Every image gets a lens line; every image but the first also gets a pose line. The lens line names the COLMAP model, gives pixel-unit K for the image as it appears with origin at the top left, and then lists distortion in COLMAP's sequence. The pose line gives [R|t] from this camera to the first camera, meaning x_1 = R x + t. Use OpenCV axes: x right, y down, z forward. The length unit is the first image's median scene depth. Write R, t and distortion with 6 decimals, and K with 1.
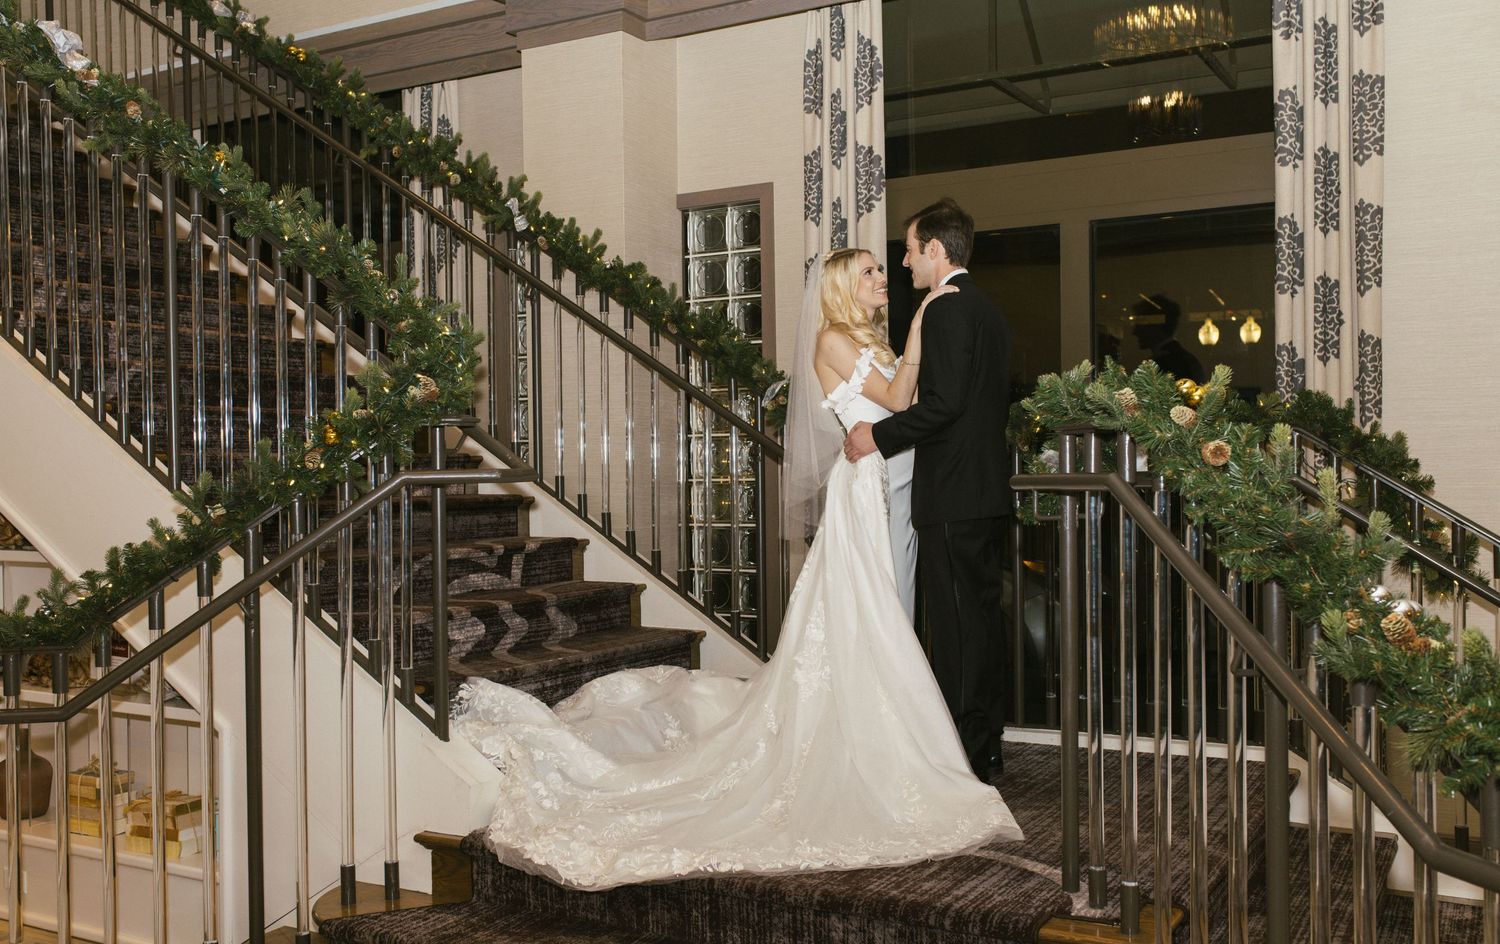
lens RADIAL K [[1408.2, 0, 750.0], [0, 1408.2, 472.0], [0, 0, 1]] dist [0.001327, 0.001061]
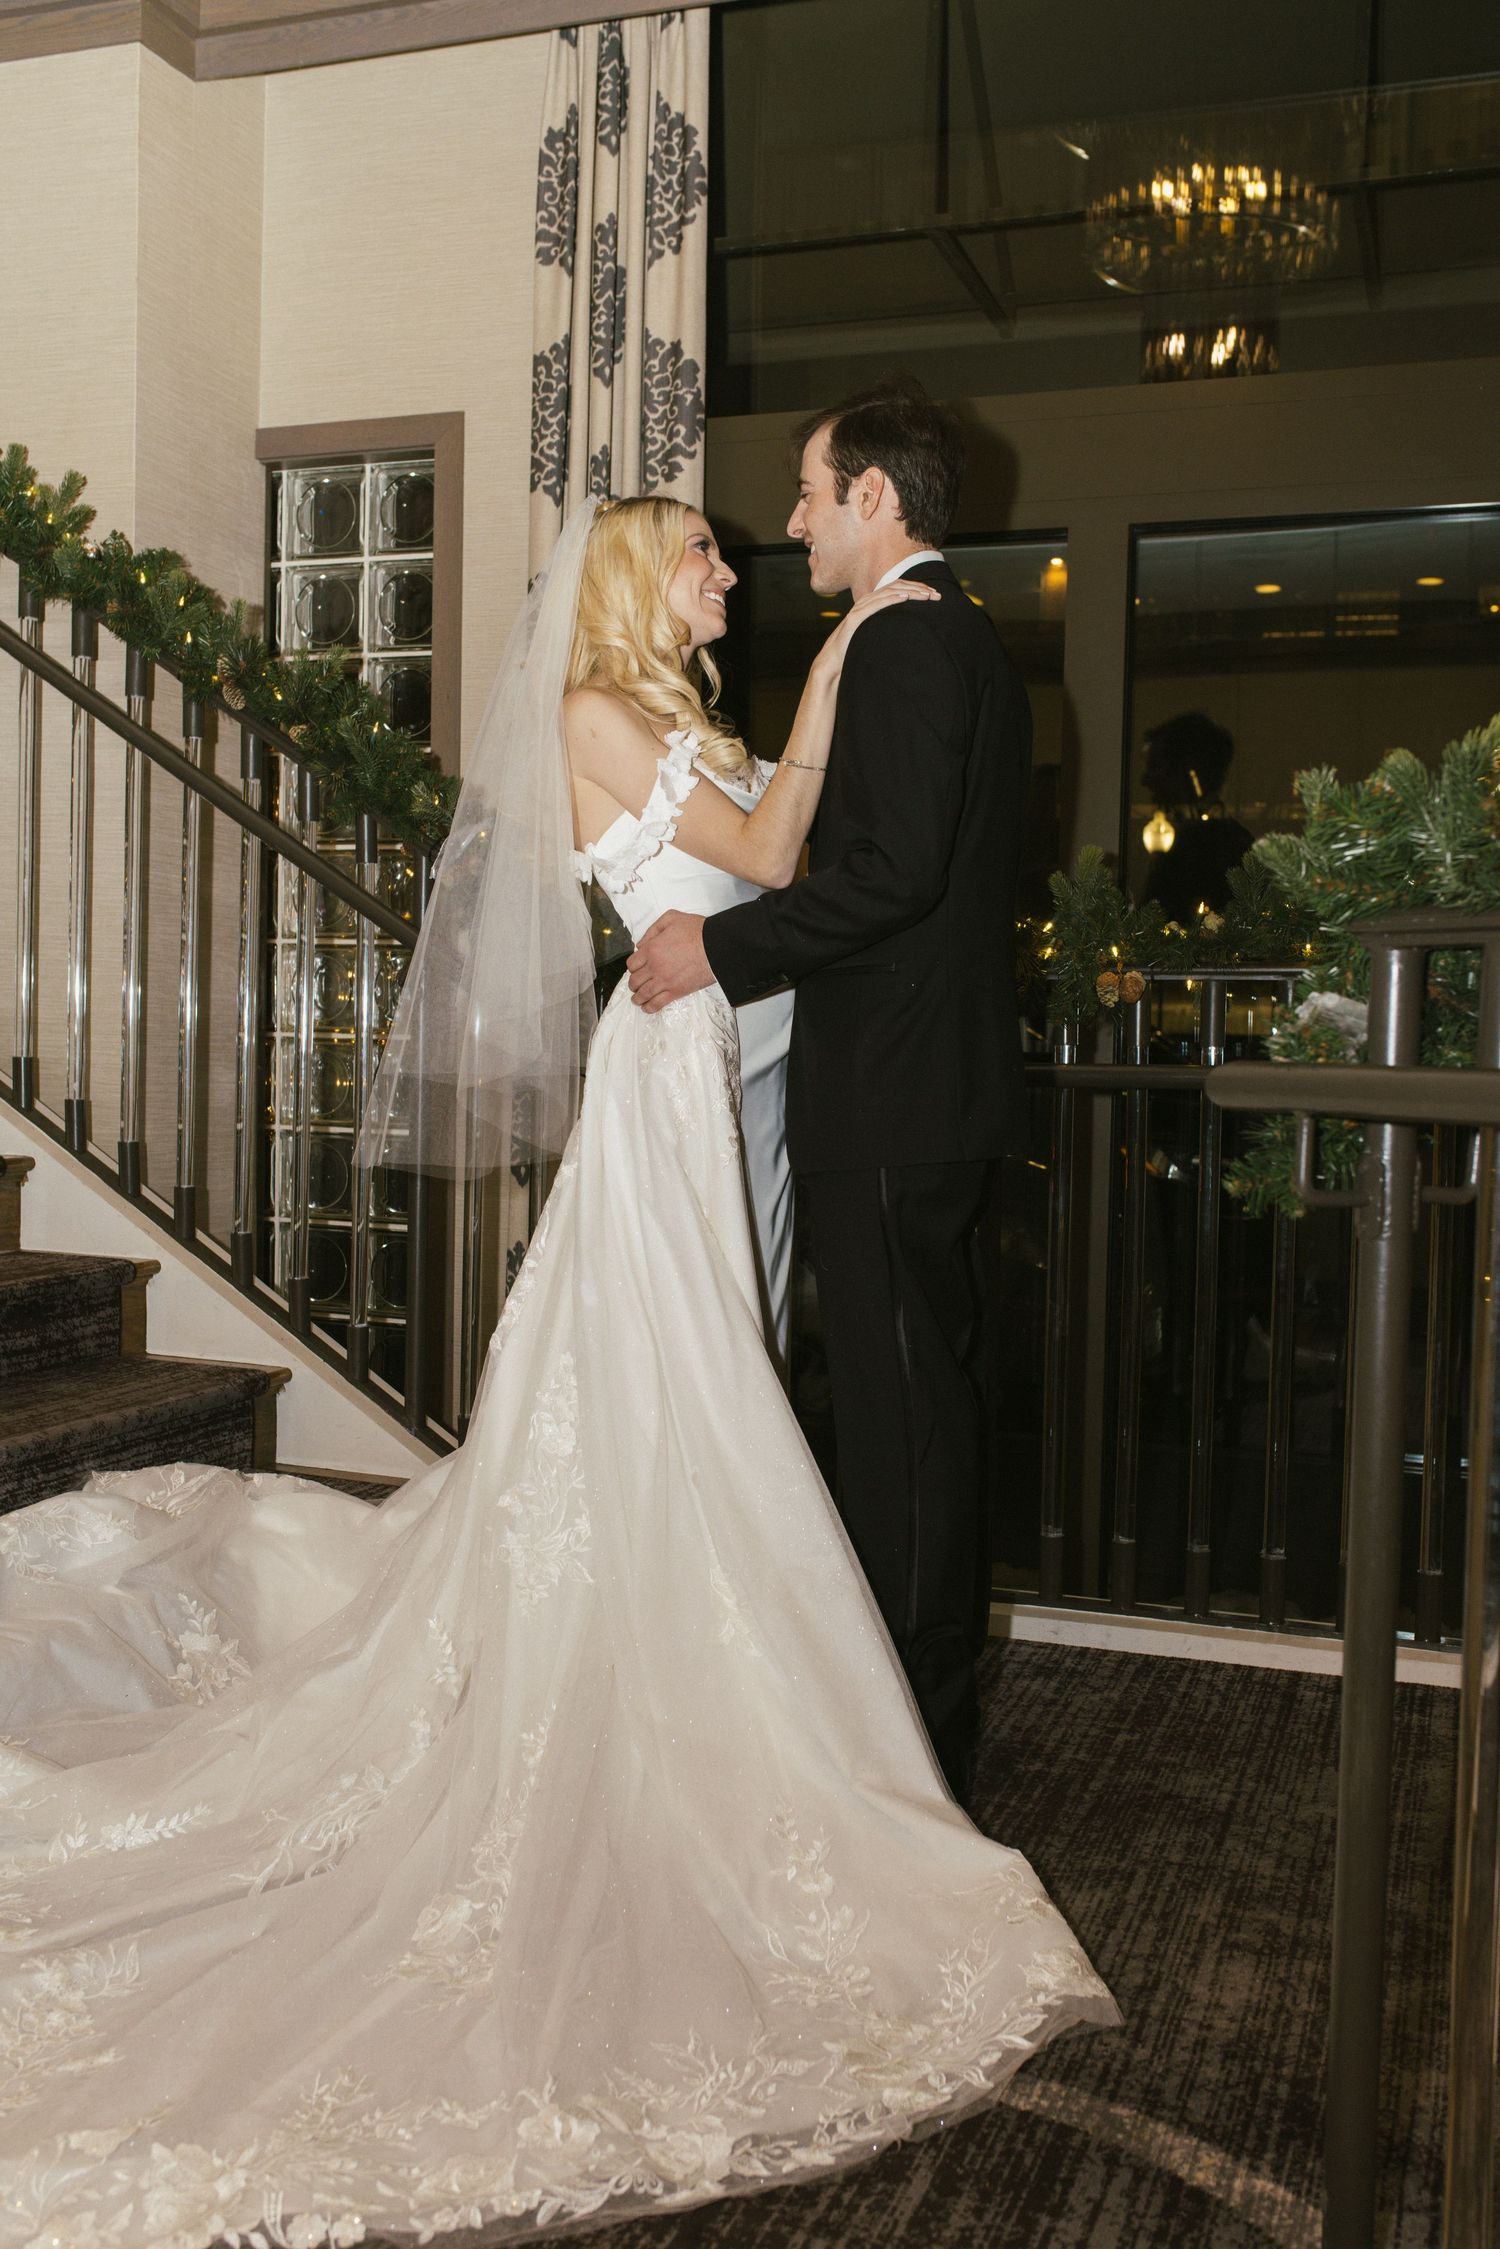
lens RADIAL K [[2138.1, 0, 752.3], [0, 2138.1, 1144.5], [0, 0, 1]] dist [-0.028596, 0.081280]
pose [[0.984863, 0.028135, 0.171036, -0.004241], [-0.037697, 0.997887, 0.052918, -0.001319], [-0.169185, -0.058564, 0.983843, 0.281511]]
